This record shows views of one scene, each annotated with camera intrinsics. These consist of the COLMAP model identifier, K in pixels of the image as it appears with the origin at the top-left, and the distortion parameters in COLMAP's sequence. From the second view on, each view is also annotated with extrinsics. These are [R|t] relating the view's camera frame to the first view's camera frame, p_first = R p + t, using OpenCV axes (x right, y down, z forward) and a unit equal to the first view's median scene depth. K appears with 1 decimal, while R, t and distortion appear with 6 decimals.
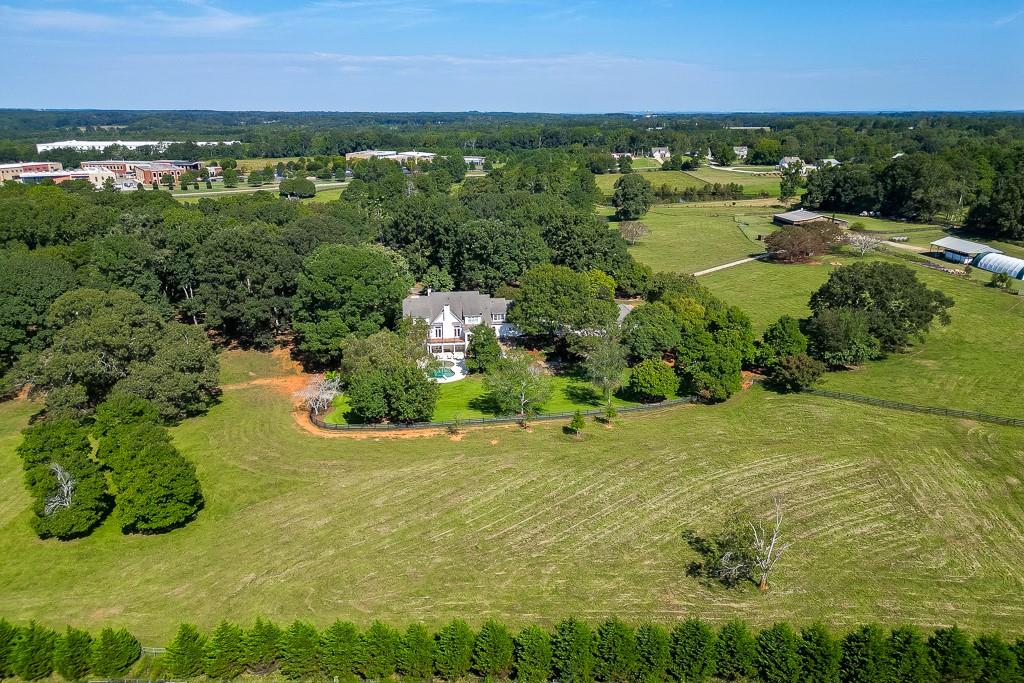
lens RADIAL K [[719.3, 0, 512.0], [0, 719.3, 341.5], [0, 0, 1]] dist [0.073603, -0.059537]
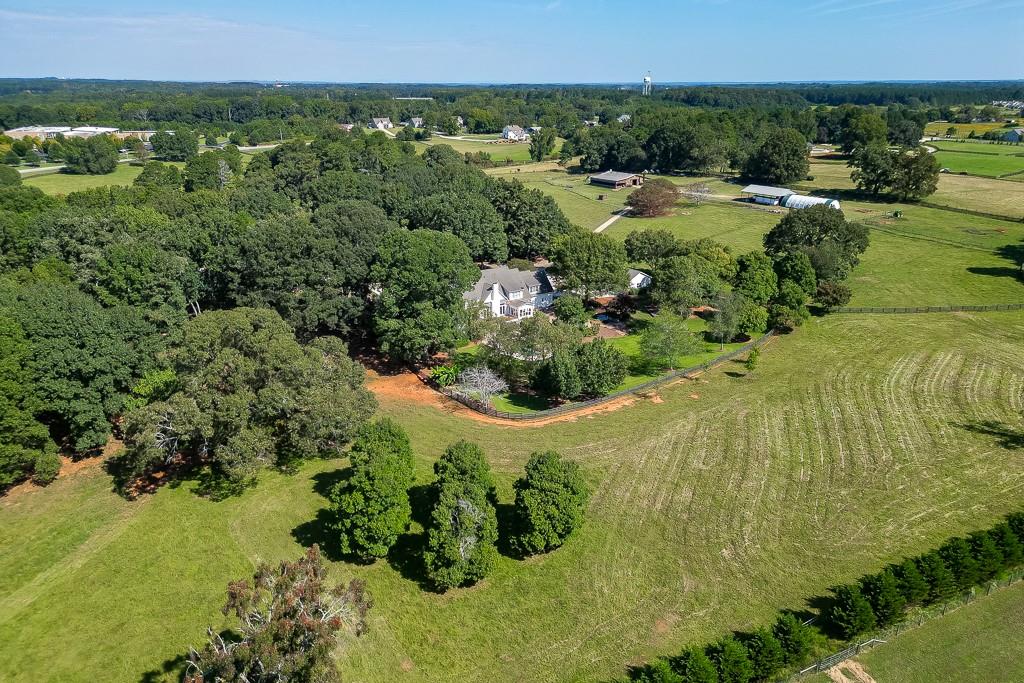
lens RADIAL K [[719.3, 0, 512.0], [0, 719.3, 341.5], [0, 0, 1]] dist [0.073603, -0.059537]
pose [[0.881006, -0.160157, 0.445172, -0.499070], [0.143741, 0.987090, 0.070651, -0.036877], [-0.450740, 0.001746, 0.892653, 0.118827]]
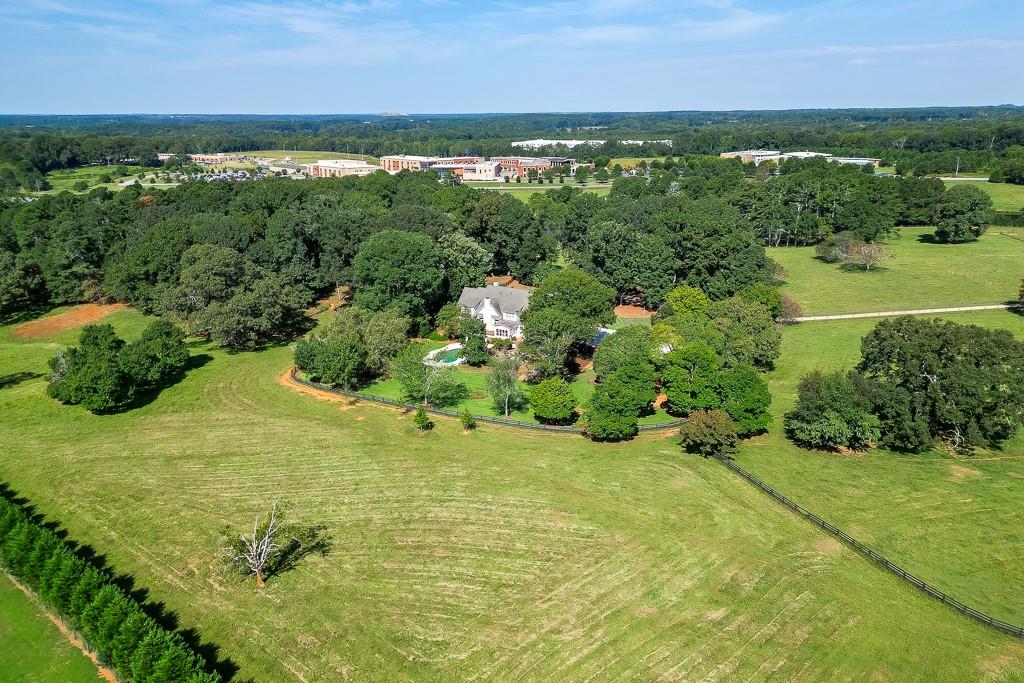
lens RADIAL K [[719.3, 0, 512.0], [0, 719.3, 341.5], [0, 0, 1]] dist [0.073603, -0.059537]
pose [[0.807705, 0.171056, -0.564227, 0.521146], [-0.170096, 0.983903, 0.054793, -0.050228], [0.564517, 0.051716, 0.823800, 0.157441]]
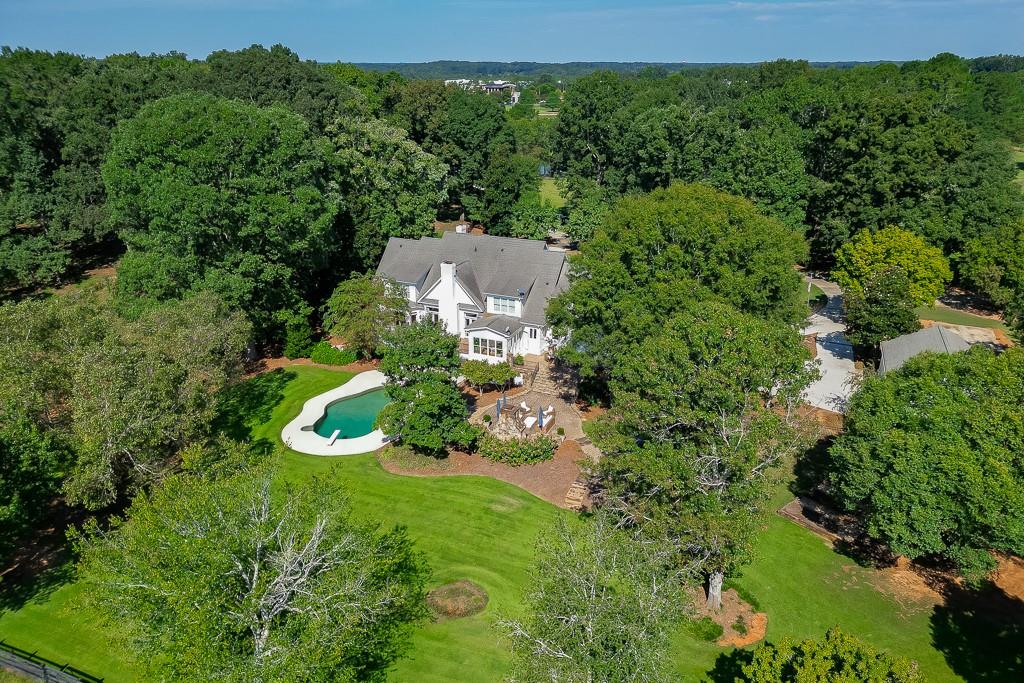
lens RADIAL K [[719.3, 0, 512.0], [0, 719.3, 341.5], [0, 0, 1]] dist [0.073603, -0.059537]
pose [[0.869274, 0.179400, -0.460629, 0.146672], [-0.154344, 0.983737, 0.091863, -0.047769], [0.469618, -0.008759, 0.882826, 0.613768]]
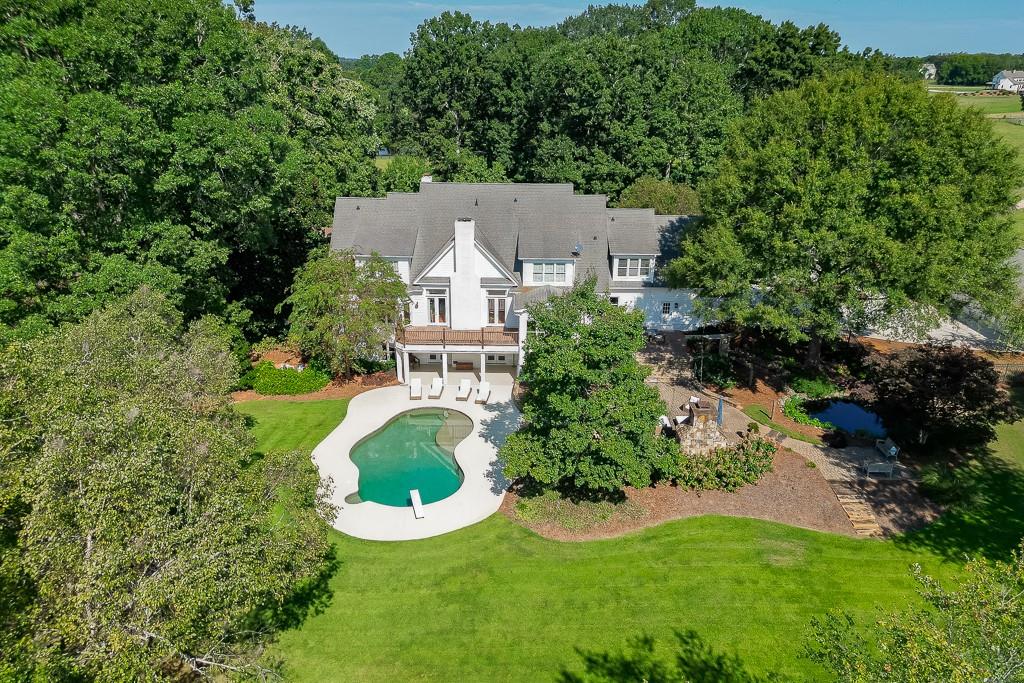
lens RADIAL K [[719.3, 0, 512.0], [0, 719.3, 341.5], [0, 0, 1]] dist [0.073603, -0.059537]
pose [[0.991836, 0.053102, -0.115938, -0.032201], [-0.046439, 0.997151, 0.059434, -0.017843], [0.118763, -0.053564, 0.991477, 0.677671]]
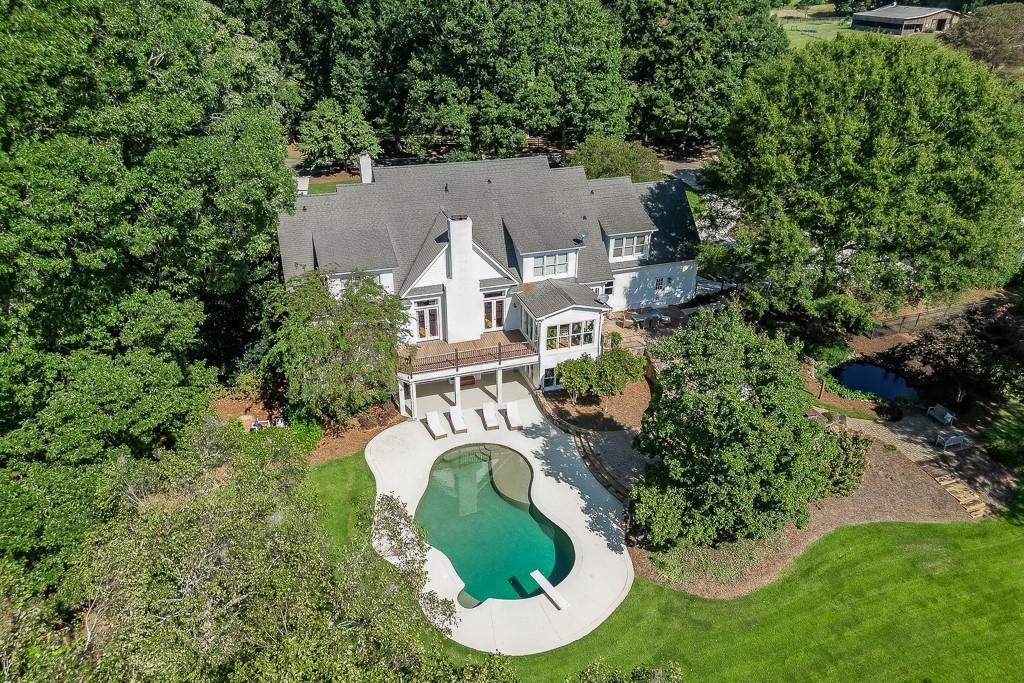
lens RADIAL K [[719.3, 0, 512.0], [0, 719.3, 341.5], [0, 0, 1]] dist [0.073603, -0.059537]
pose [[0.979282, -0.089392, 0.181701, -0.118666], [0.055834, 0.981702, 0.182053, -0.051097], [-0.194650, -0.168136, 0.966355, 0.719152]]
